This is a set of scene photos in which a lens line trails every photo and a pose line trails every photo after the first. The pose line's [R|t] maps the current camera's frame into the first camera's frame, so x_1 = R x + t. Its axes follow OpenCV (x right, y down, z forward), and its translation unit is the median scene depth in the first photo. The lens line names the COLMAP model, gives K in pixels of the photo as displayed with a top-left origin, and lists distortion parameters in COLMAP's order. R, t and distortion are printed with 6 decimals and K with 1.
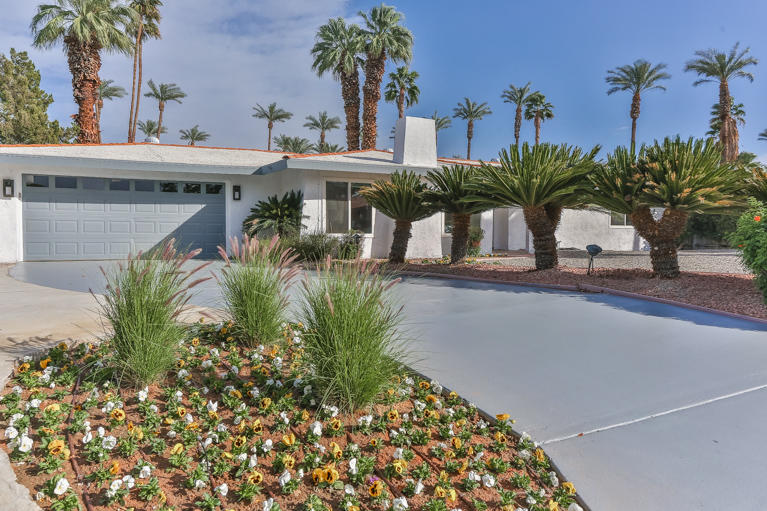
lens RADIAL K [[536.7, 0, 383.5], [0, 536.7, 255.5], [0, 0, 1]] dist [-0.020824, 0.005813]
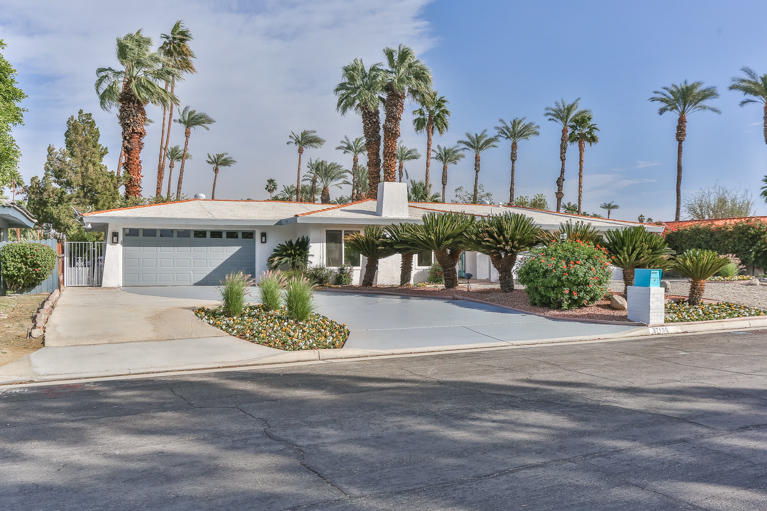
lens RADIAL K [[661.7, 0, 383.5], [0, 661.7, 255.5], [0, 0, 1]] dist [0.008976, -0.000995]
pose [[0.996310, -0.004443, -0.085710, 0.154547], [-0.000295, 0.998476, -0.055181, 0.019797], [0.085824, 0.055003, 0.994791, -0.572431]]
